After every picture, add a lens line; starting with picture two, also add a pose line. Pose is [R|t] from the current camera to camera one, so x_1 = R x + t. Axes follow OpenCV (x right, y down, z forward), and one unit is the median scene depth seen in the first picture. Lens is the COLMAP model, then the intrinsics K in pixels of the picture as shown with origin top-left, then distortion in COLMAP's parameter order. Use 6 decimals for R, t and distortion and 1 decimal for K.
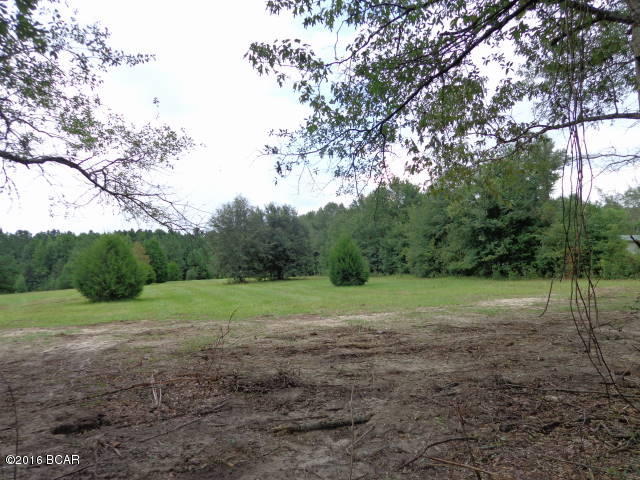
lens RADIAL K [[452.8, 0, 318.8], [0, 452.8, 239.4], [0, 0, 1]] dist [-0.000473, 0.009155]
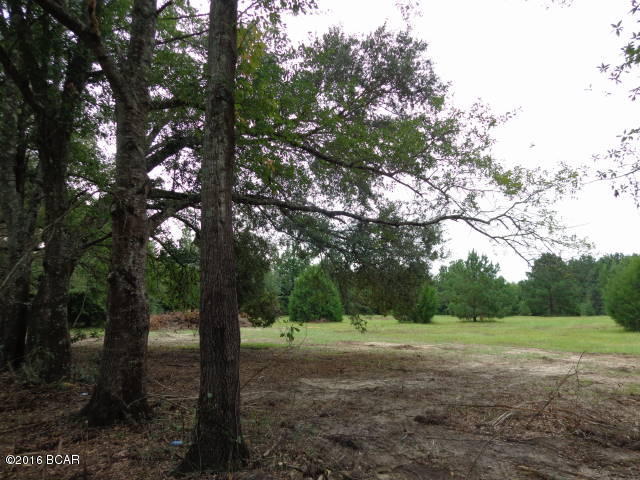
lens RADIAL K [[450.8, 0, 320.0], [0, 450.8, 240.0], [0, 0, 1]] dist [0.004096, 0.003785]
pose [[0.428645, -0.094419, -0.898526, 0.238211], [0.048938, 0.995491, -0.081262, -0.012064], [0.902147, -0.009140, 0.431333, 0.051982]]
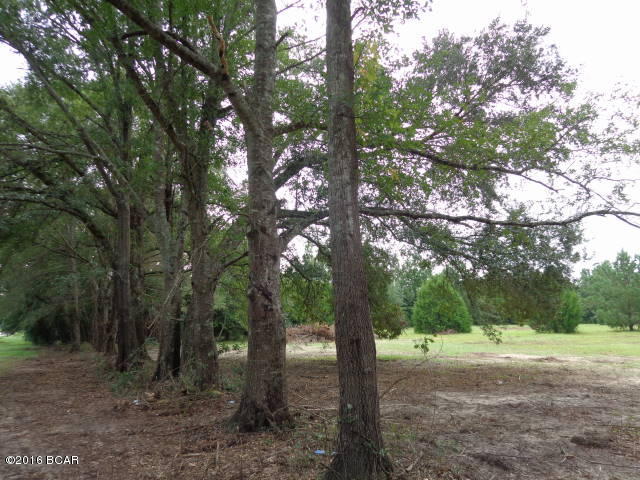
lens RADIAL K [[450.4, 0, 320.0], [0, 450.4, 240.0], [0, 0, 1]] dist [-0.000183, 0.008393]
pose [[0.176328, -0.138033, -0.974605, 0.234412], [0.085154, 0.988546, -0.124602, -0.011818], [0.980641, -0.061021, 0.186062, 0.044039]]
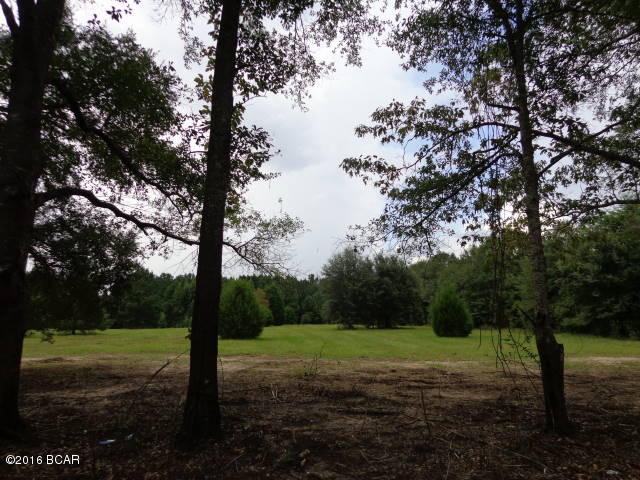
lens RADIAL K [[452.8, 0, 318.8], [0, 452.8, 239.4], [0, 0, 1]] dist [-0.000473, 0.009155]
pose [[0.968802, 0.001534, -0.247830, 0.090071], [-0.027171, 0.994610, -0.100061, -0.019335], [0.246341, 0.103673, 0.963622, -0.265333]]
